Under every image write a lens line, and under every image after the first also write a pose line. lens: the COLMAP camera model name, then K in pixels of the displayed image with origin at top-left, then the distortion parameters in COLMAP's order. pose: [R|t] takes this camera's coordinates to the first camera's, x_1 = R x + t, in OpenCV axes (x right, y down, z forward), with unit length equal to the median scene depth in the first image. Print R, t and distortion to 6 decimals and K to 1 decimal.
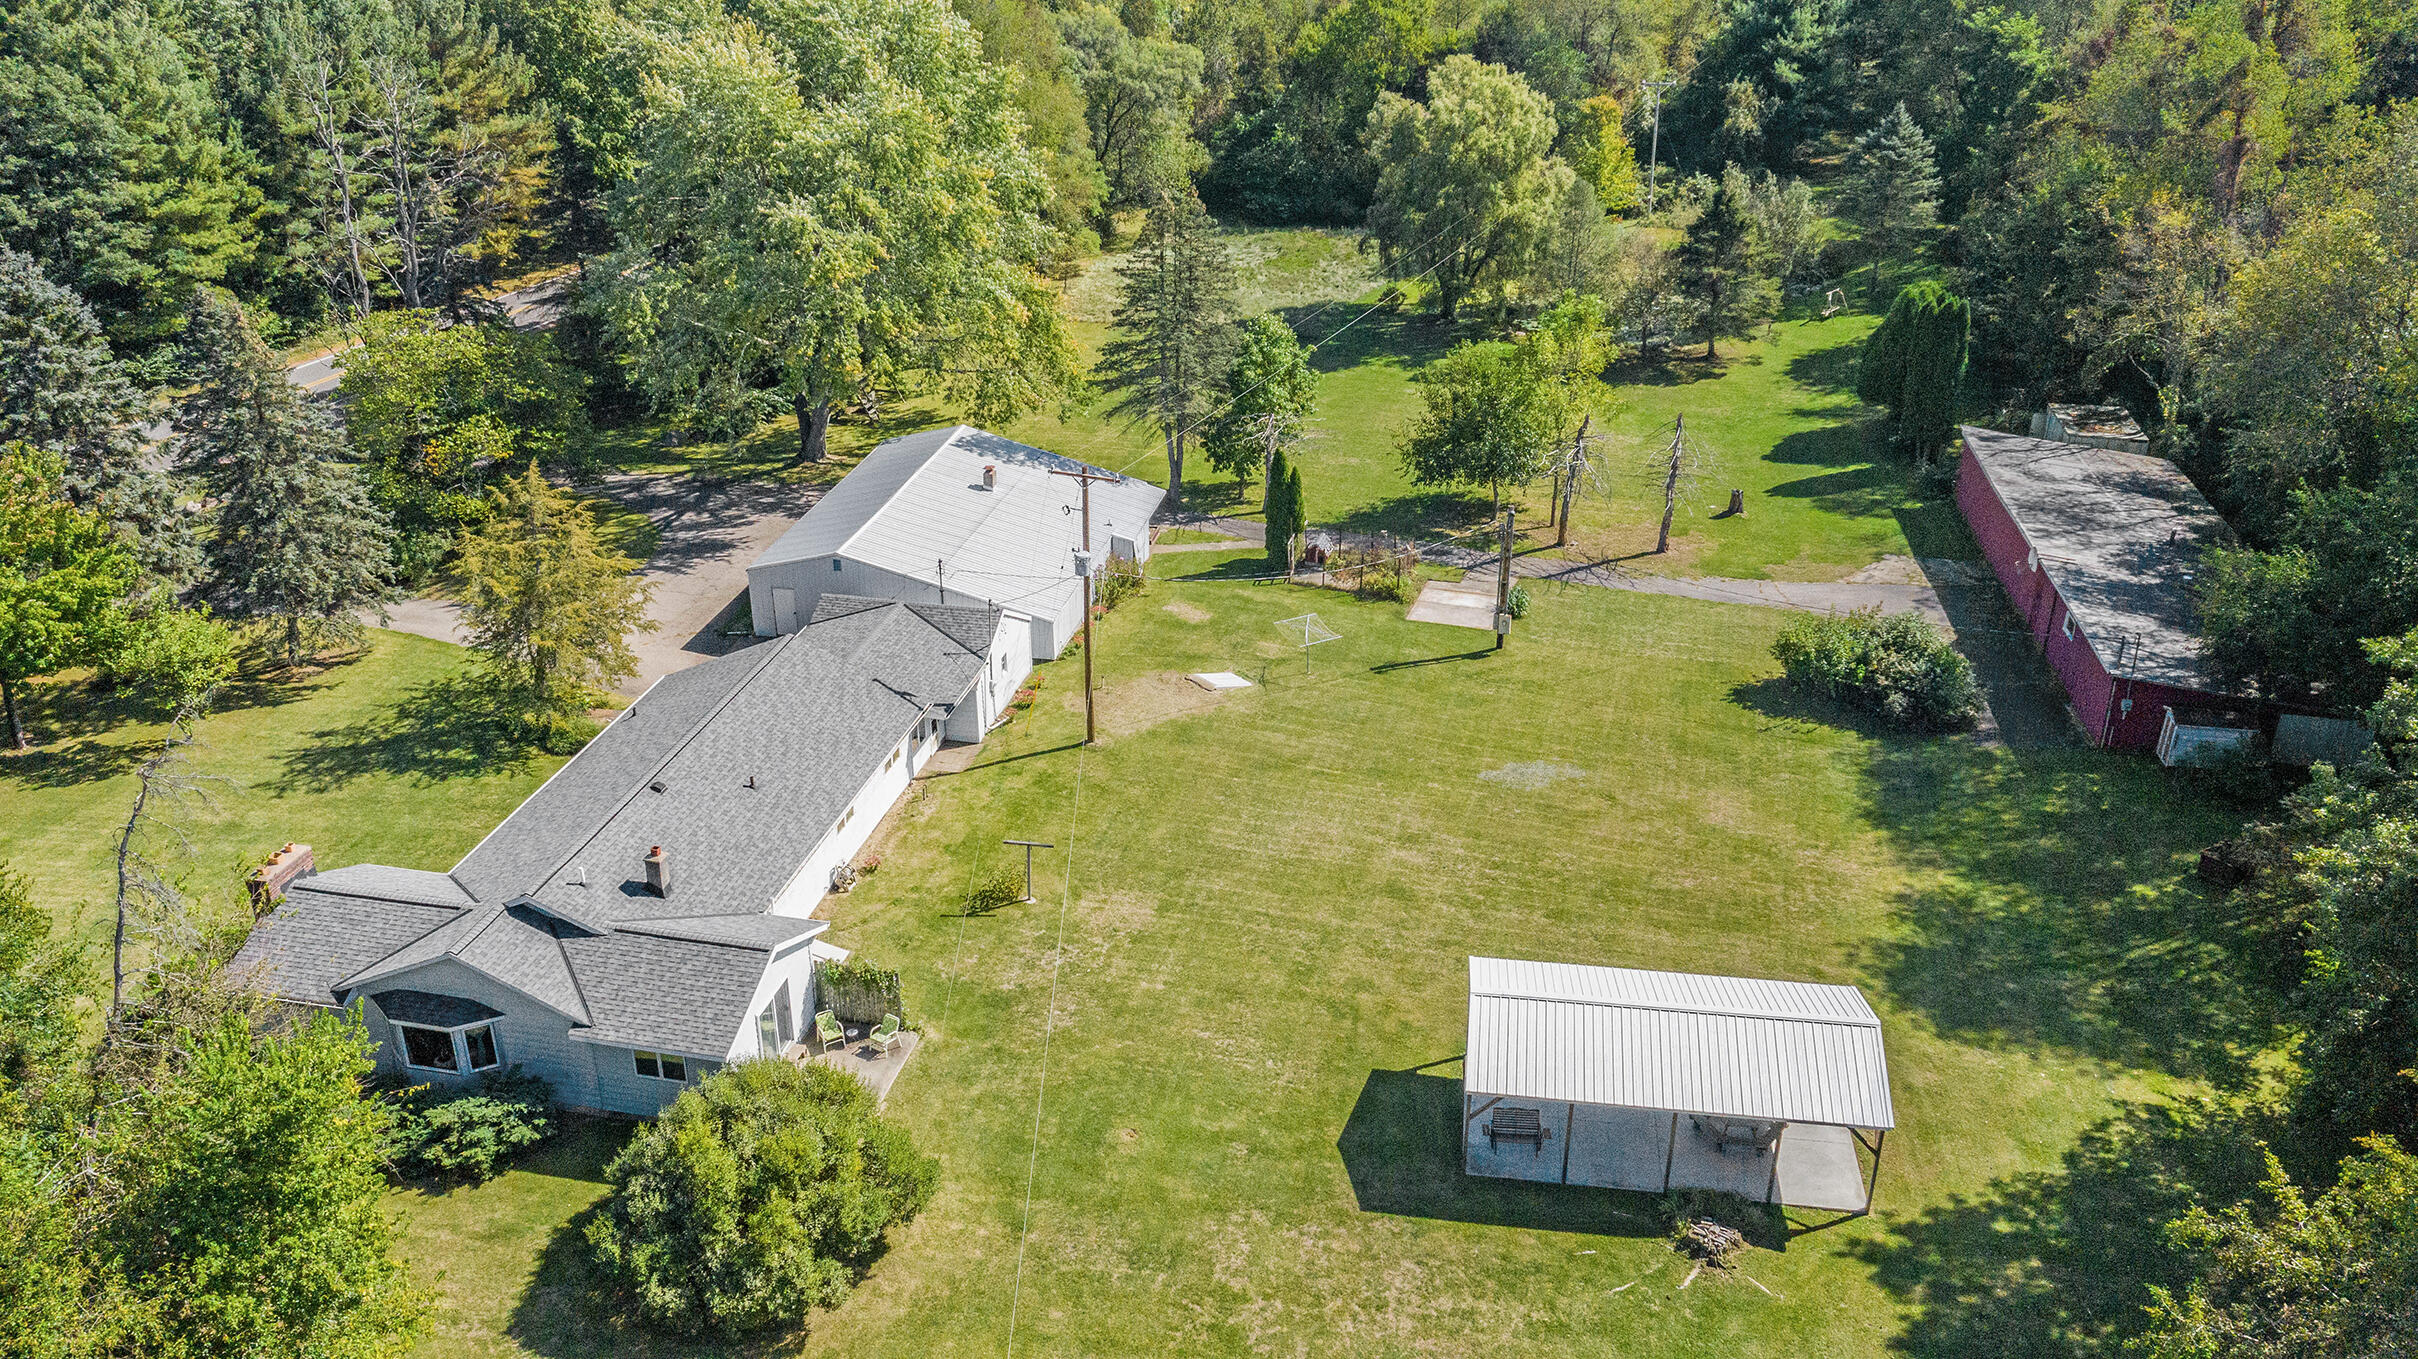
lens RADIAL K [[1918.1, 0, 1205.2], [0, 1918.1, 678.8], [0, 0, 1]] dist [-0.005125, 0.008804]
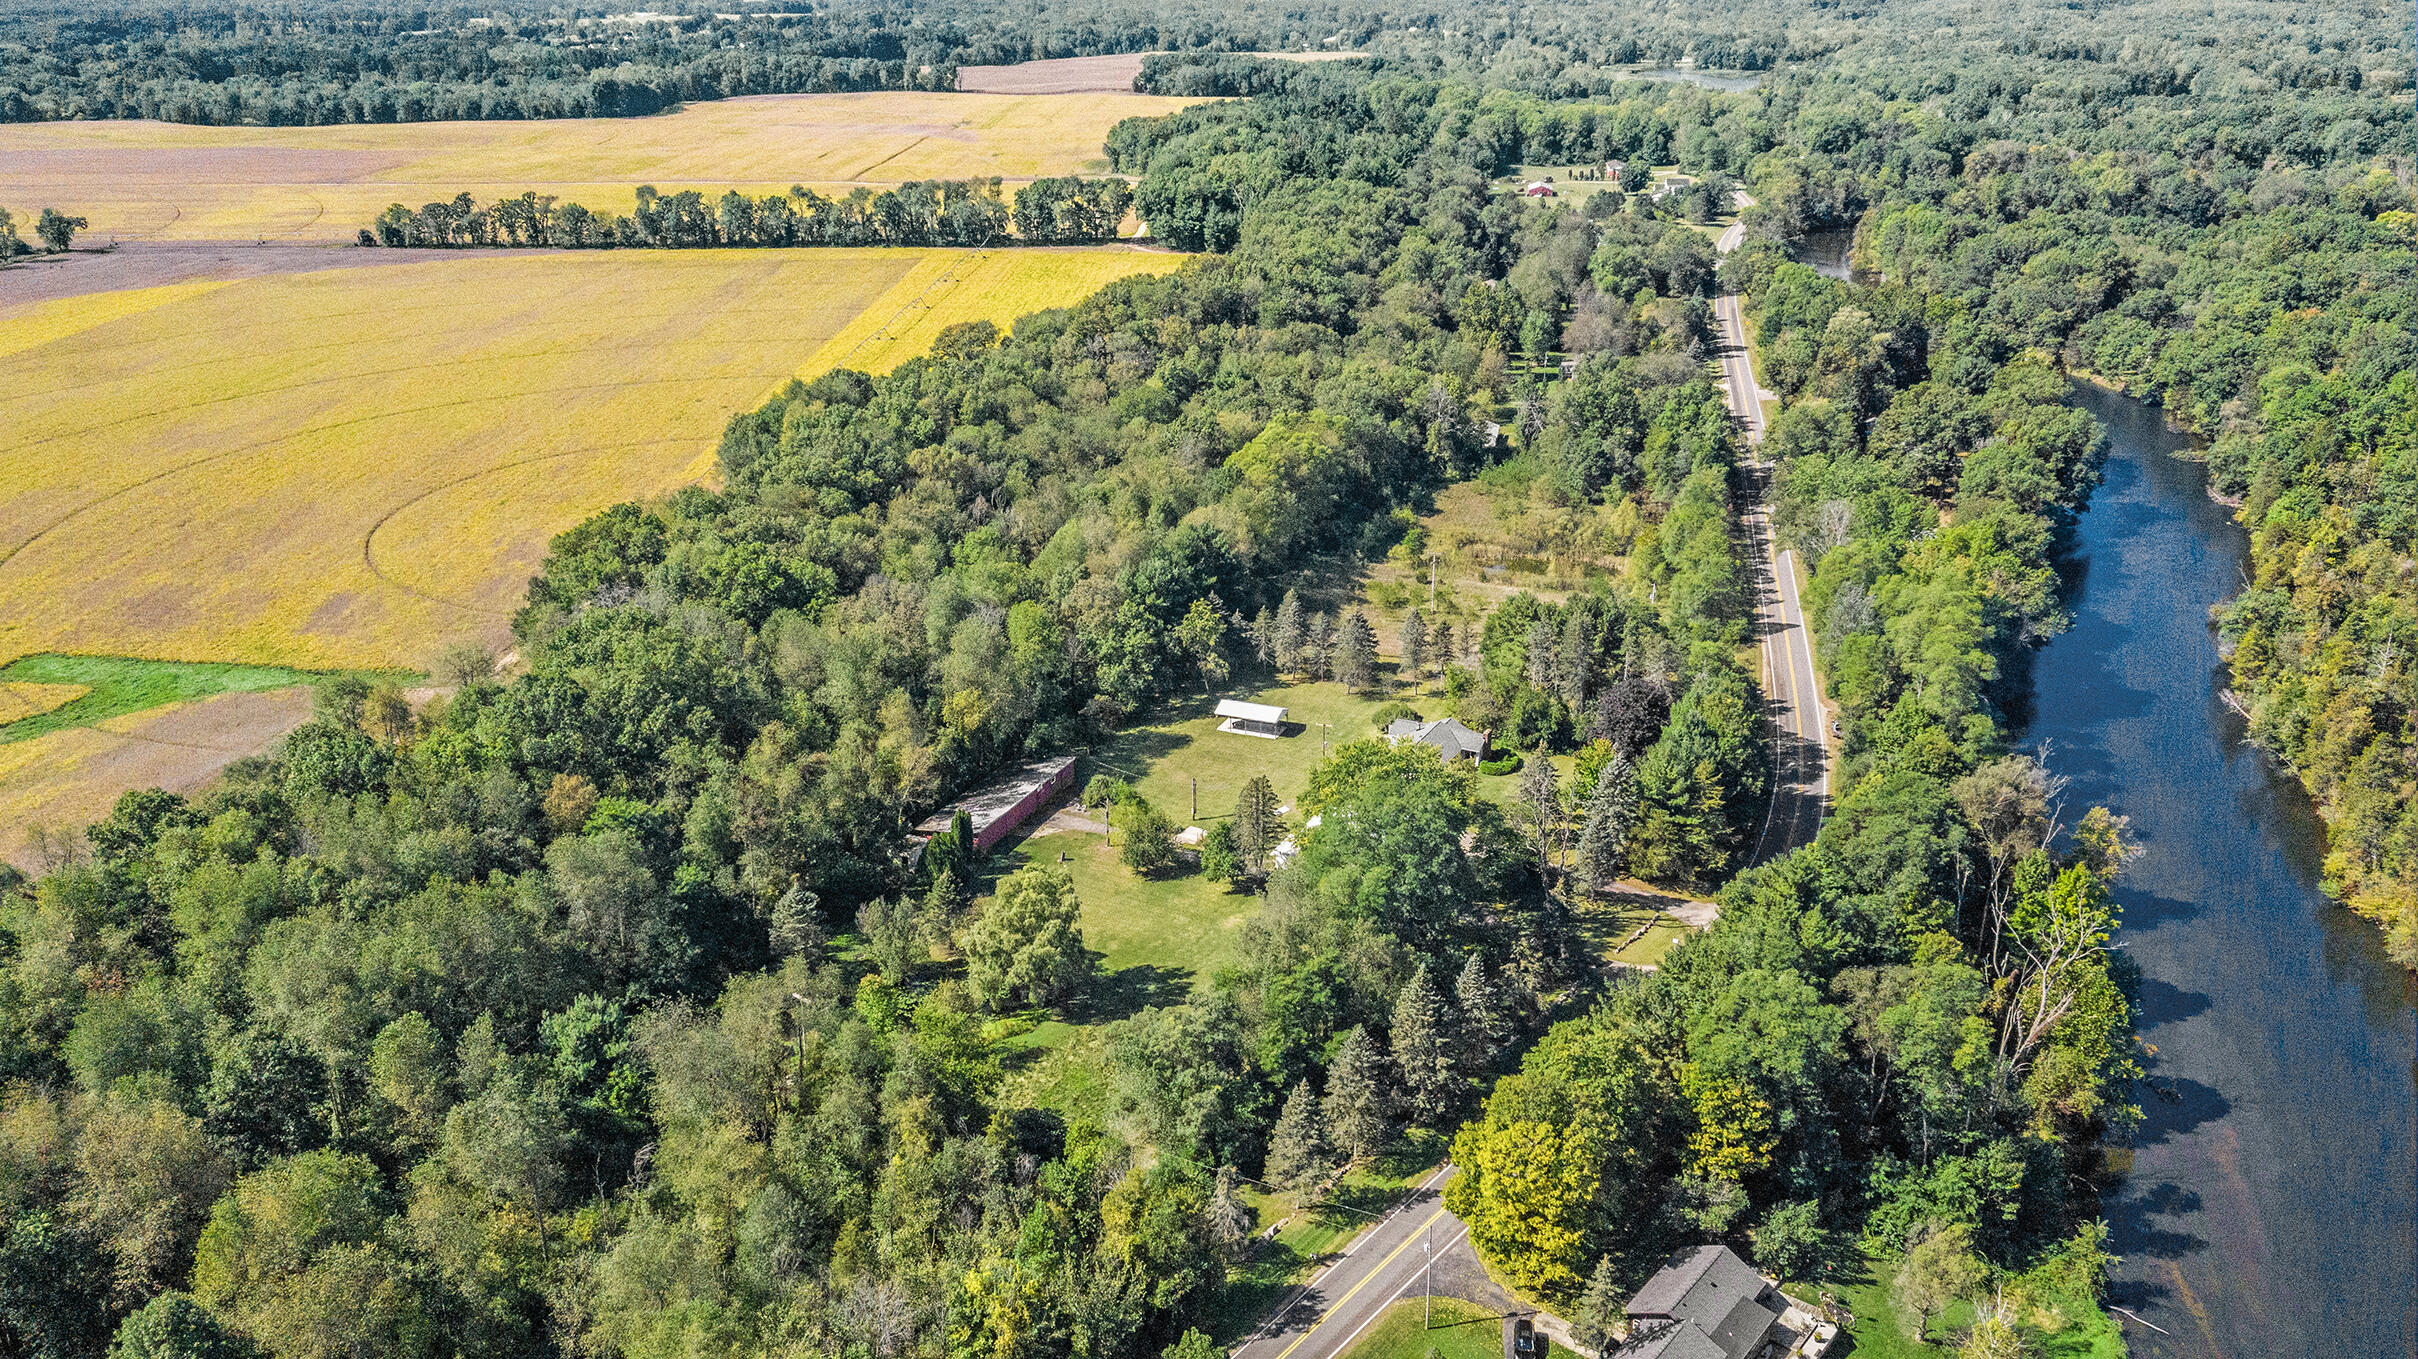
lens RADIAL K [[1918.1, 0, 1223.5], [0, 1918.1, 685.2], [0, 0, 1]] dist [-0.005125, 0.008804]
pose [[-0.970827, -0.081249, 0.225596, -0.655579], [0.107839, 0.692375, 0.713434, -2.666358], [-0.214162, 0.716949, -0.663415, 3.161996]]
